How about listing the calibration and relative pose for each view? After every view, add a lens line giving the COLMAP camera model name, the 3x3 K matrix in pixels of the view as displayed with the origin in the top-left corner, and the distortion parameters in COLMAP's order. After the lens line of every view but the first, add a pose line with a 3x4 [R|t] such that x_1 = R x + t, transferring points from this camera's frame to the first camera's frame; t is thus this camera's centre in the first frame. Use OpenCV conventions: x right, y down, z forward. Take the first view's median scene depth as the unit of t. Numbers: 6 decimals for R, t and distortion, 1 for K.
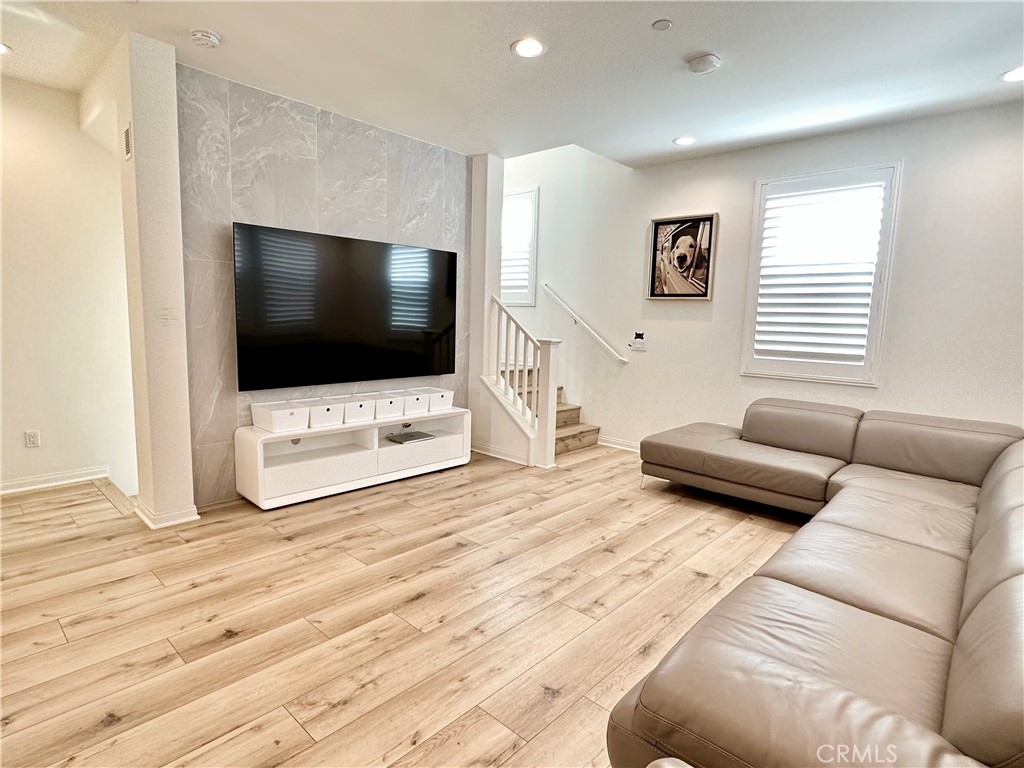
lens RADIAL K [[536.3, 0, 511.1], [0, 536.3, 387.1], [0, 0, 1]] dist [-0.012457, -0.000953]
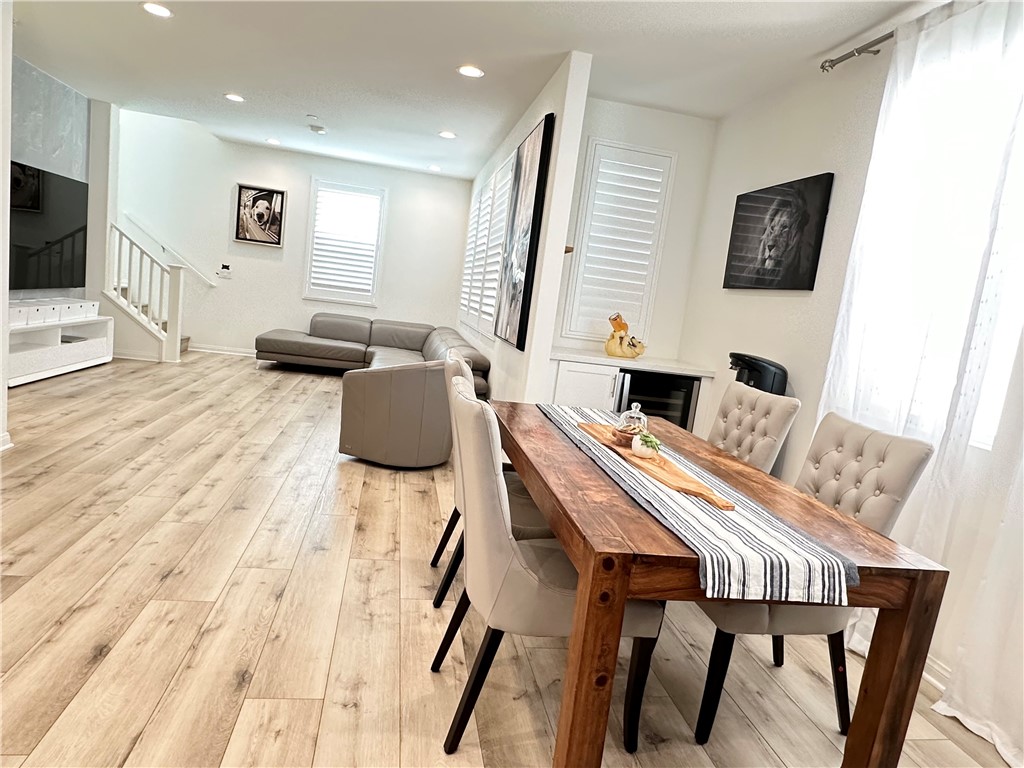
lens RADIAL K [[626.9, 0, 512.7], [0, 626.9, 385.5], [0, 0, 1]] dist [-0.009729, -0.001401]
pose [[0.600632, -0.066953, 0.796718, -0.665108], [-0.004587, 0.996183, 0.087173, 0.067029], [-0.799513, -0.056013, 0.598032, -0.592844]]
